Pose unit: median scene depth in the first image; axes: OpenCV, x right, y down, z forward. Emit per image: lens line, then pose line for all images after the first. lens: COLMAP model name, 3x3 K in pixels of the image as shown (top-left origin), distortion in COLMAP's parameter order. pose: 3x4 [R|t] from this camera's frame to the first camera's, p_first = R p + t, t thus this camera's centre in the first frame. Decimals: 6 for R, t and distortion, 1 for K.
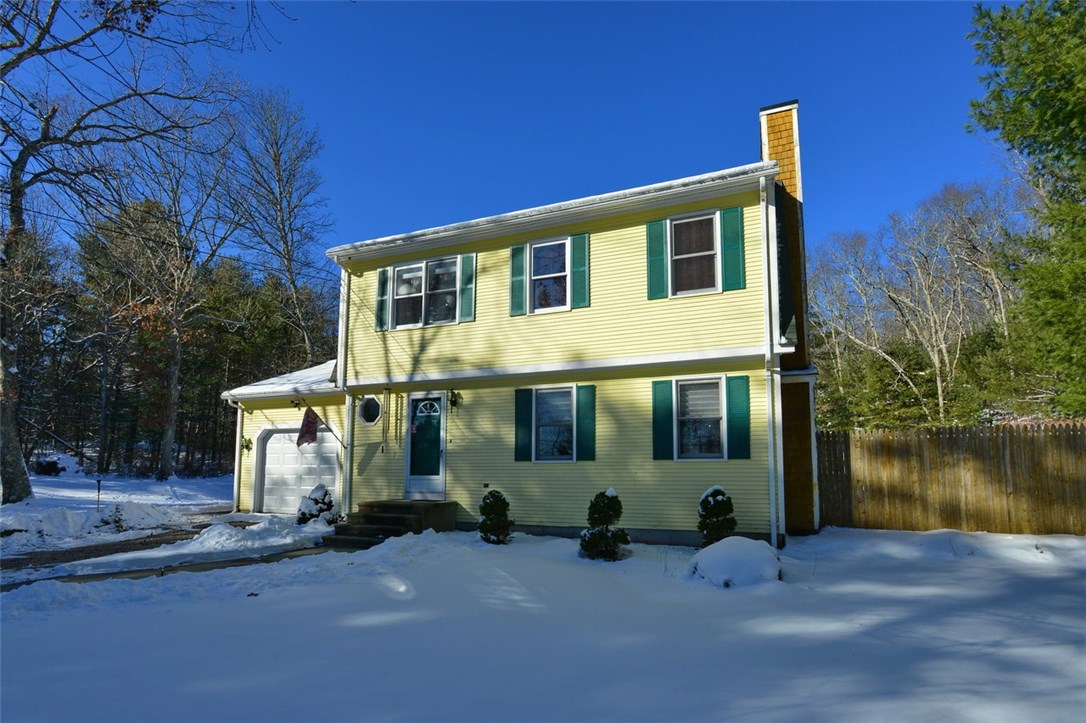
lens RADIAL K [[533.9, 0, 553.6], [0, 533.9, 359.8], [0, 0, 1]] dist [-0.006050, -0.000559]
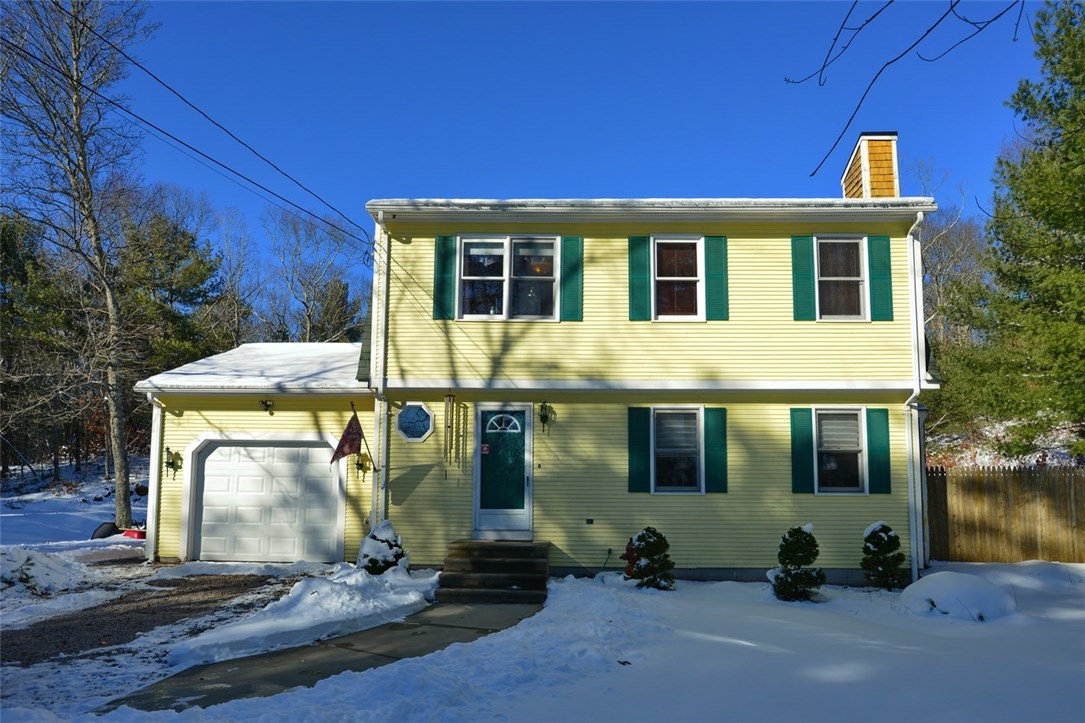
lens RADIAL K [[664.7, 0, 542.5], [0, 664.7, 361.5], [0, 0, 1]] dist [-0.009234, -0.000199]
pose [[0.934903, 0.080395, 0.345678, -0.570088], [-0.080242, 0.996666, -0.014779, 0.009912], [-0.345714, -0.013921, 0.938237, 0.064544]]
